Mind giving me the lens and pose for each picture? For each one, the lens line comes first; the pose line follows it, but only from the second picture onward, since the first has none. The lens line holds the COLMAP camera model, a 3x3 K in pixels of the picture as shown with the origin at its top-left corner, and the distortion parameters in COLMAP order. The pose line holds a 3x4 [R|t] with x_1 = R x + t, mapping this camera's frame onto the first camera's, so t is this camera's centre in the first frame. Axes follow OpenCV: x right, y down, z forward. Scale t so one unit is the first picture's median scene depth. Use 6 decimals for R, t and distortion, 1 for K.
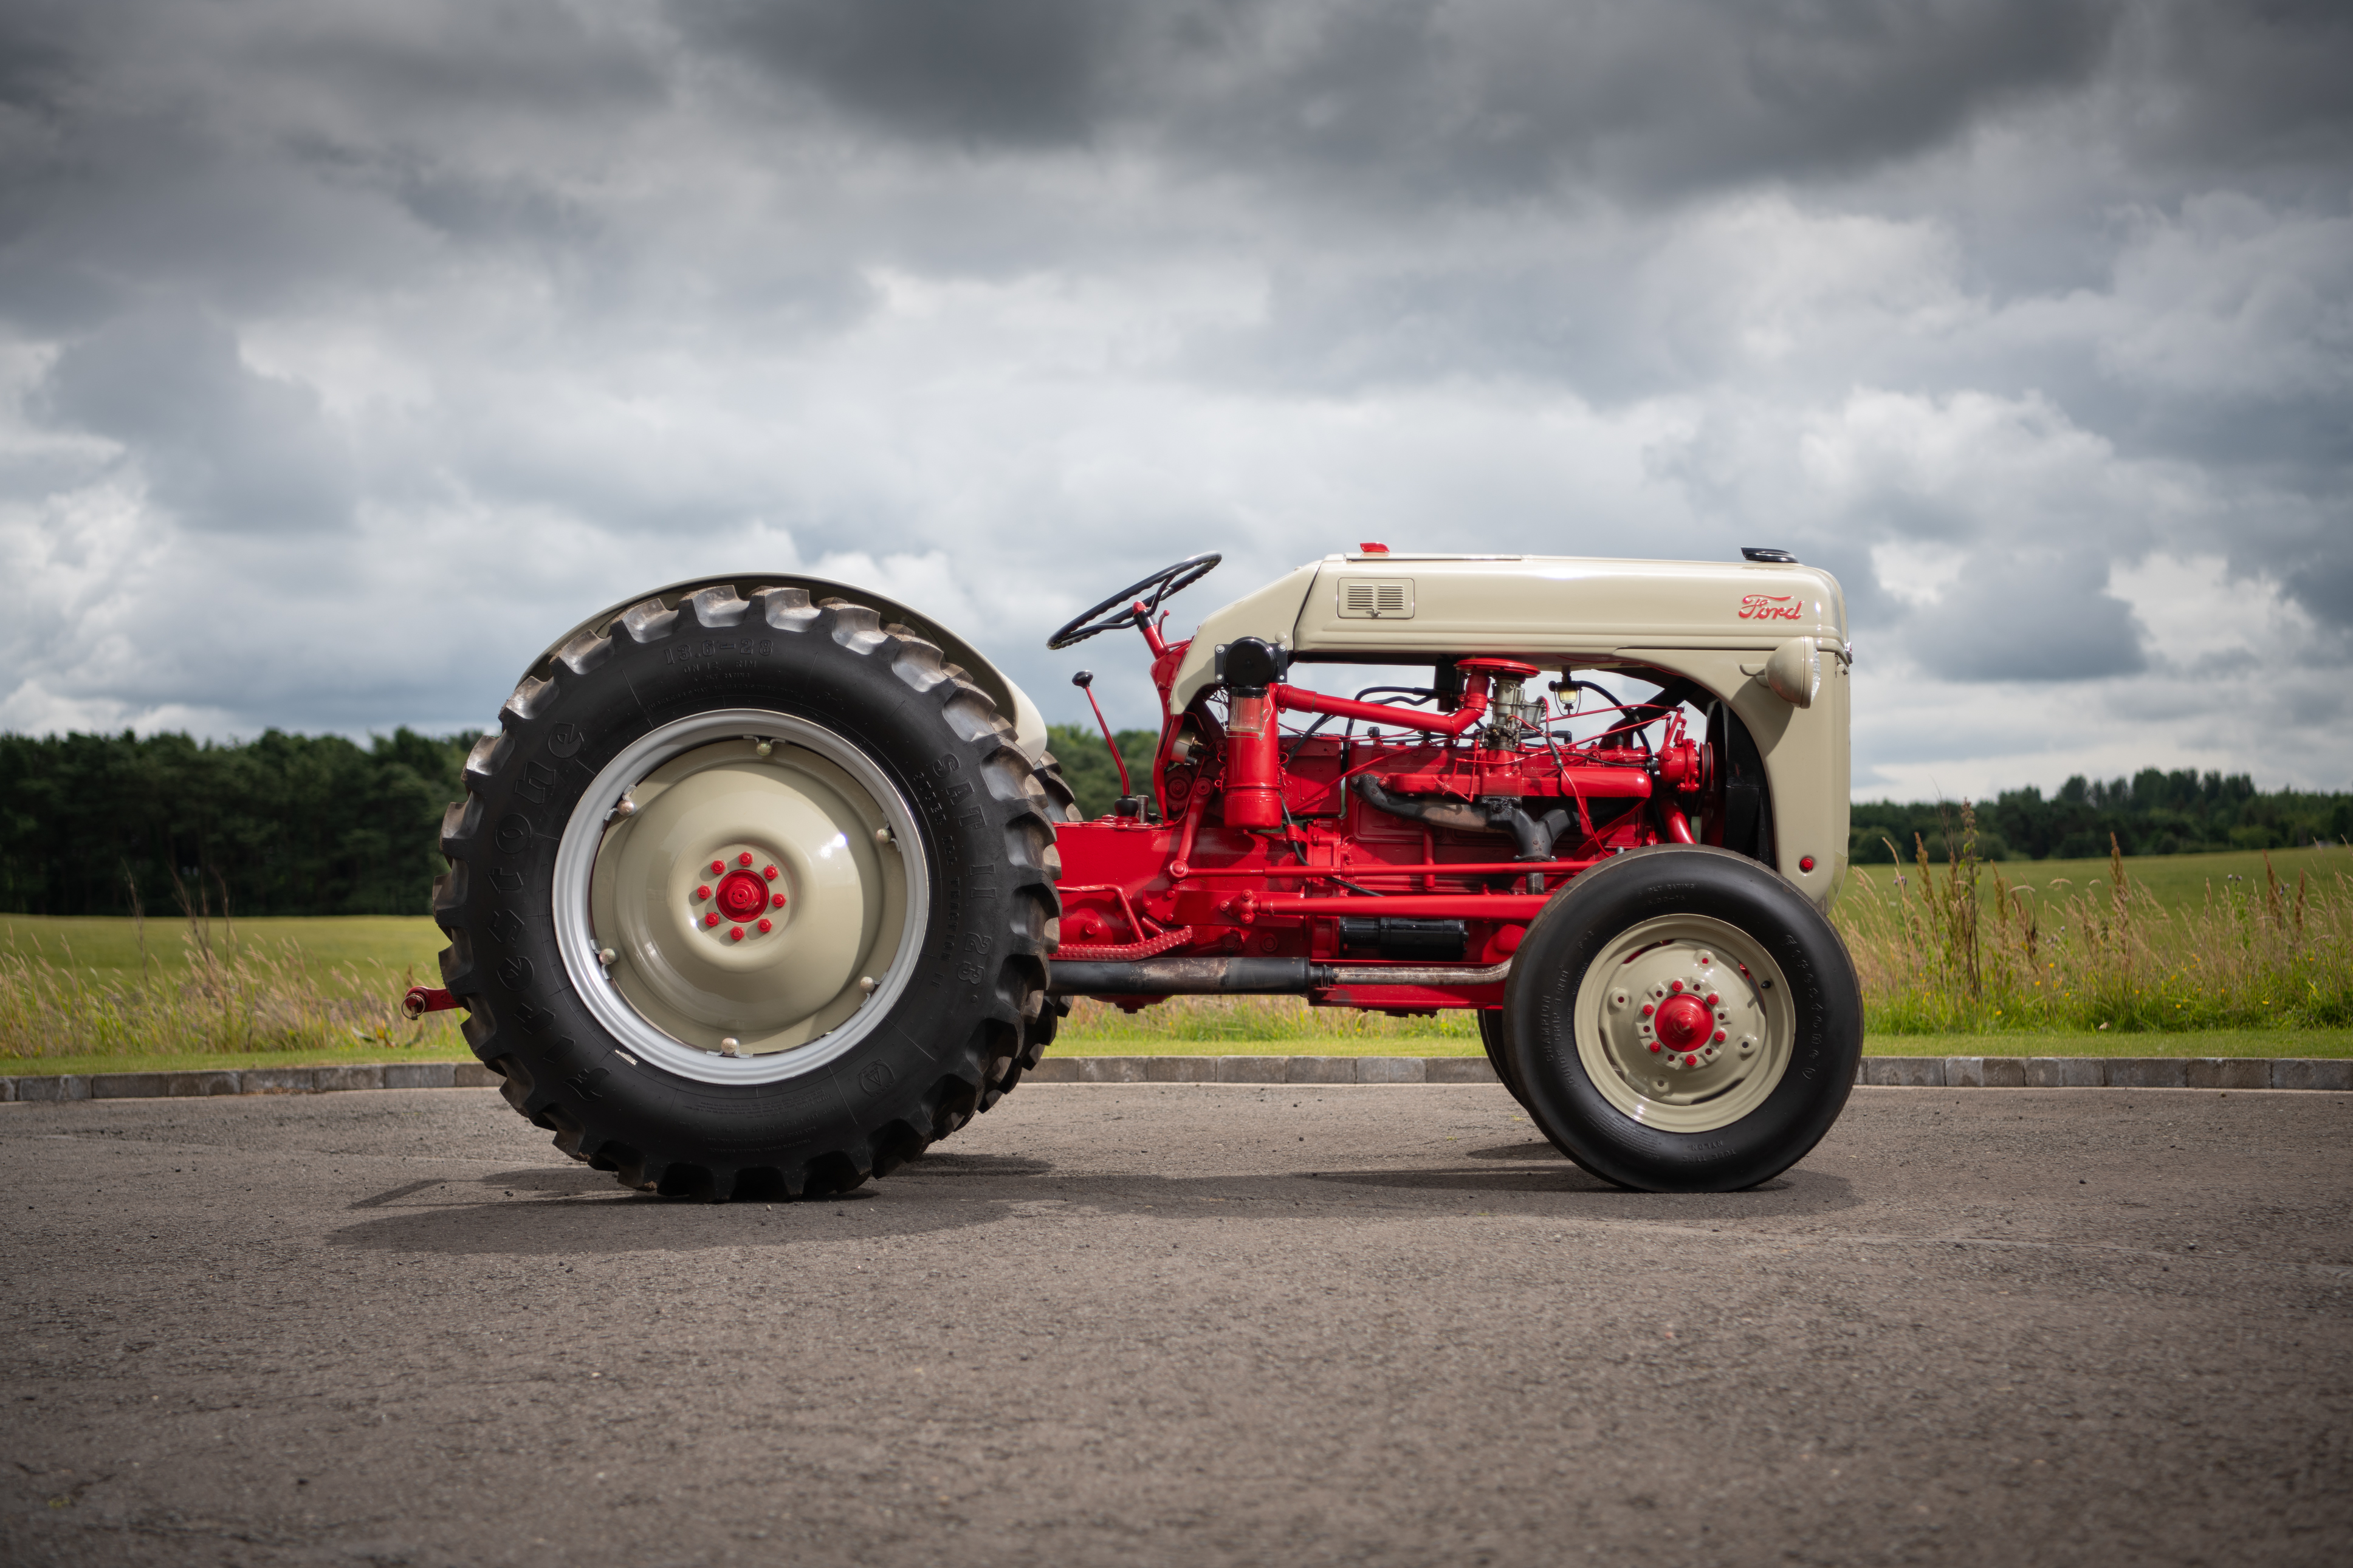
lens RADIAL K [[3688.8, 0, 1176.5], [0, 3688.8, 784.0], [0, 0, 1]] dist [0.224168, 0.028922]
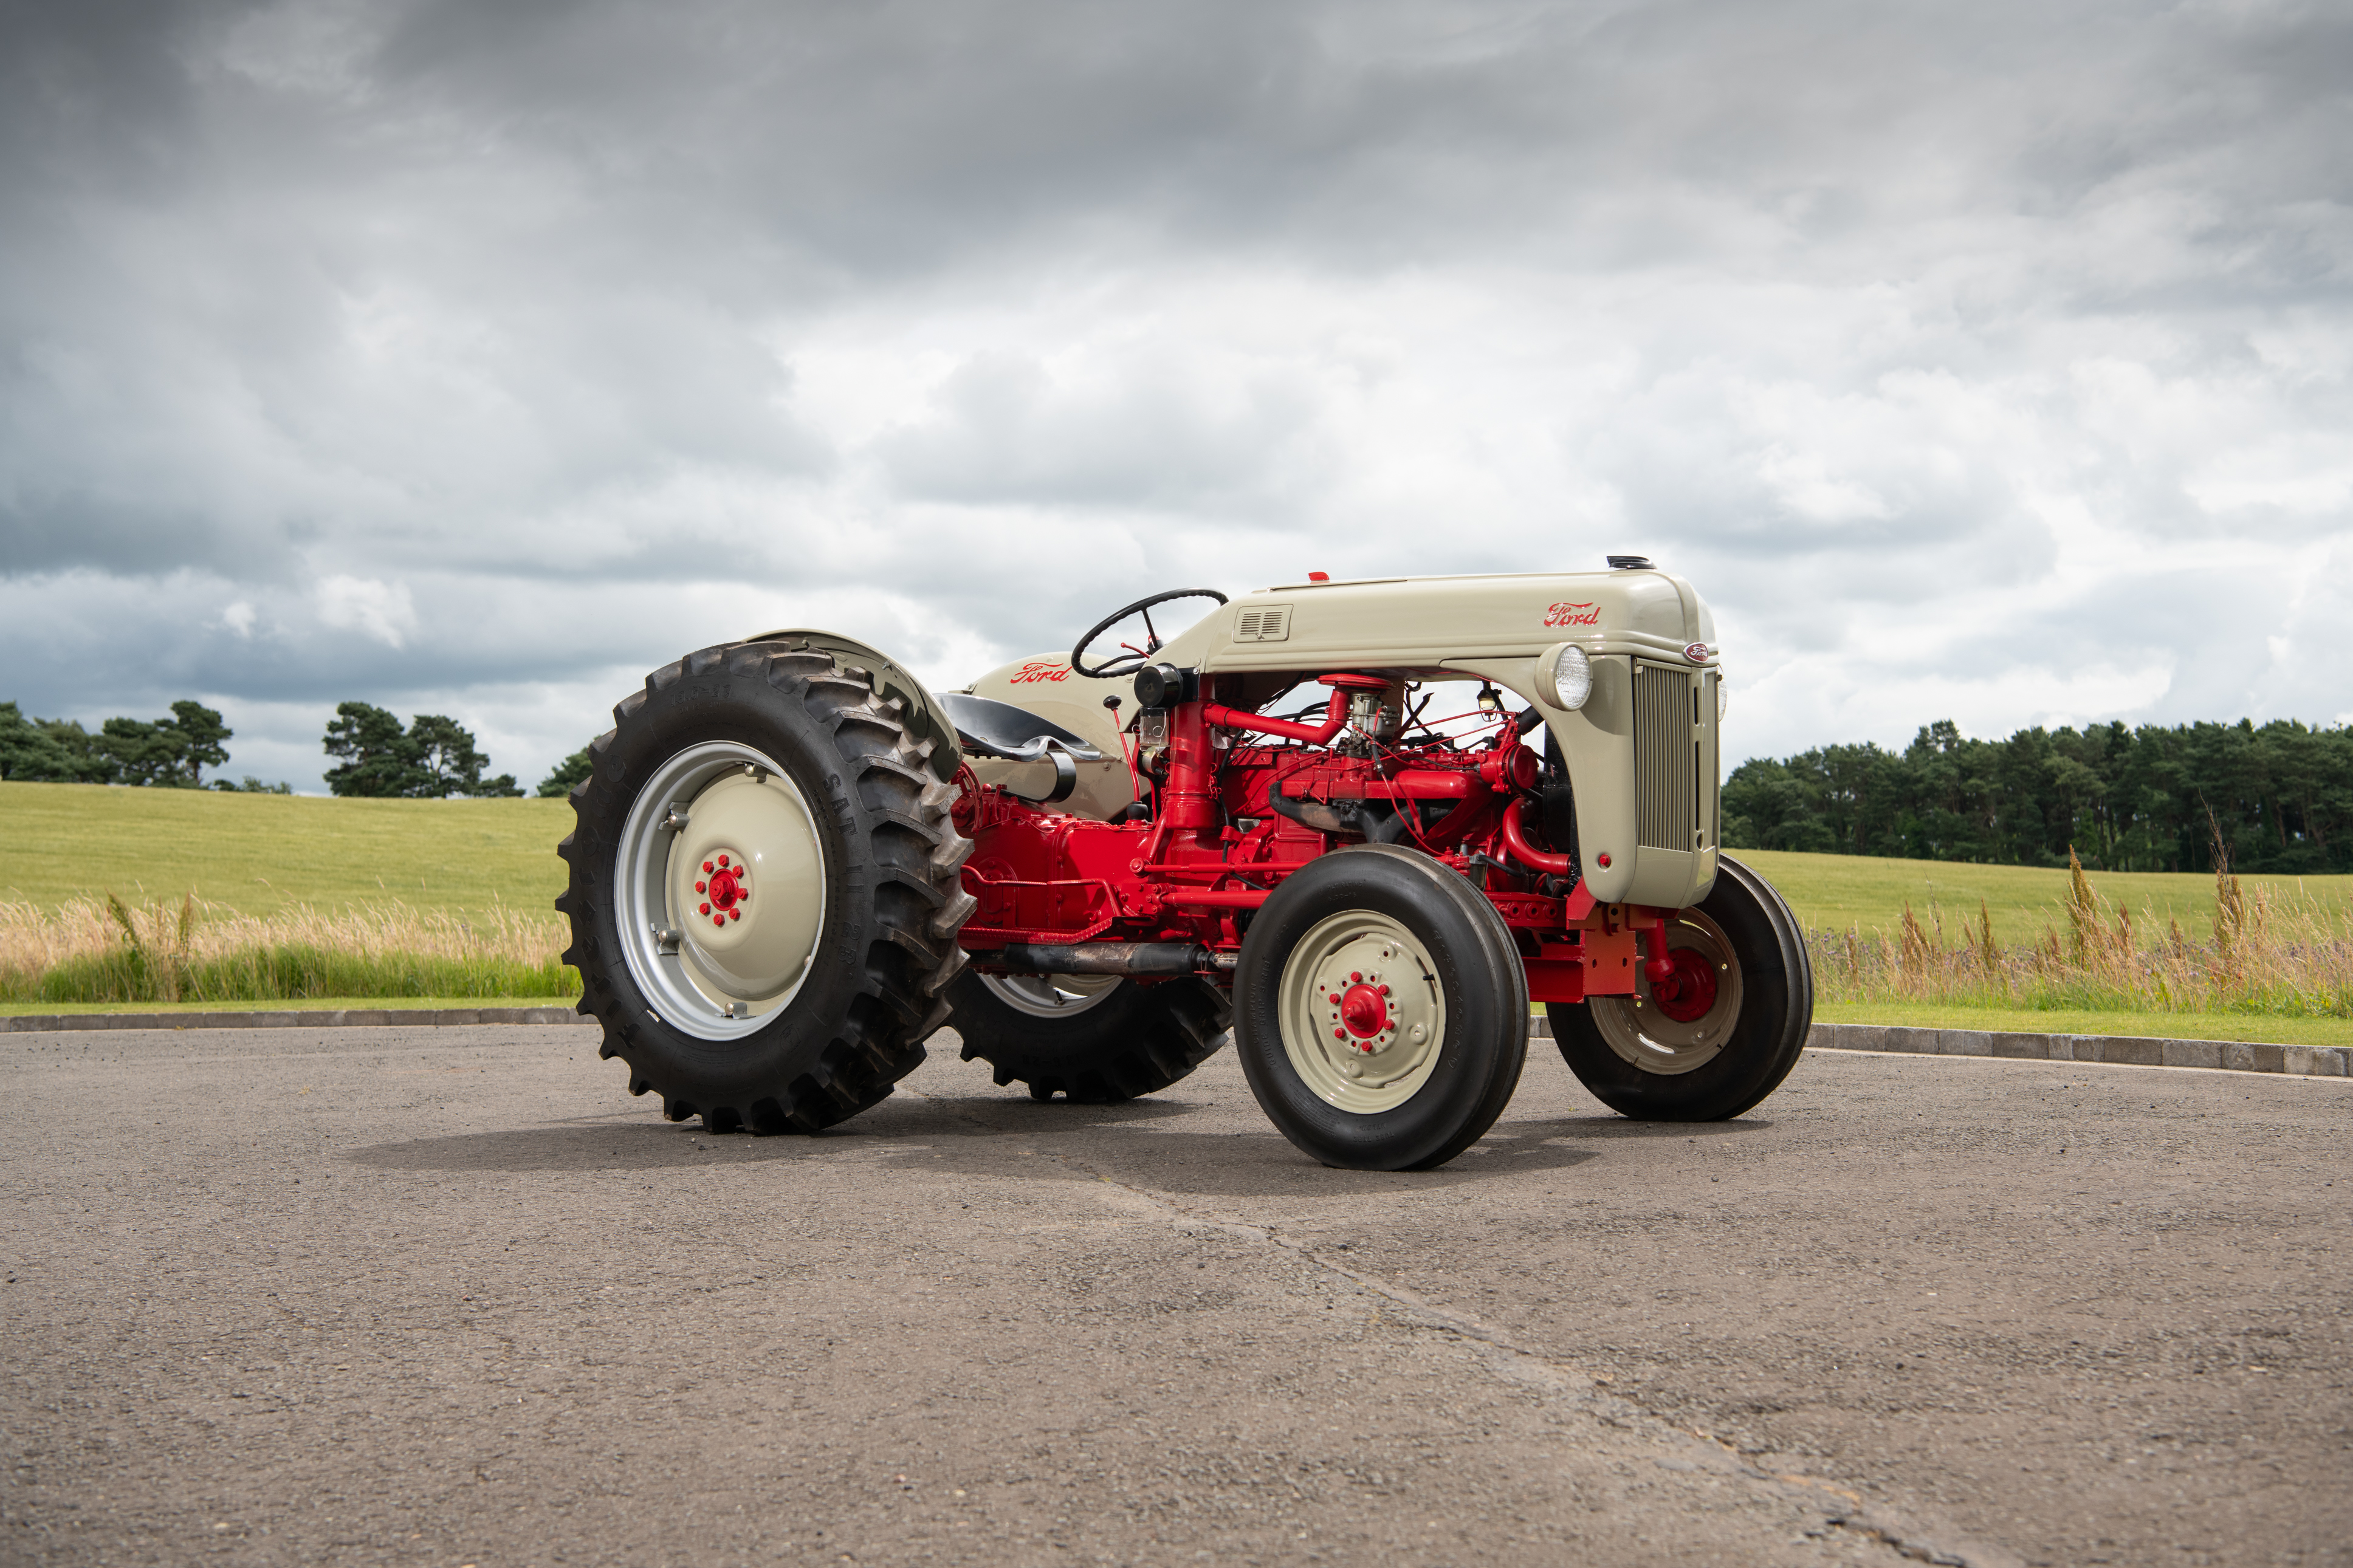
lens RADIAL K [[2998.5, 0, 1176.5], [0, 2998.5, 784.0], [0, 0, 1]] dist [0.009313, -0.010169]
pose [[0.816464, -0.016733, -0.577154, 0.565496], [0.020285, 0.999794, -0.000290, -0.001902], [0.577040, -0.011471, 0.816636, 0.250150]]
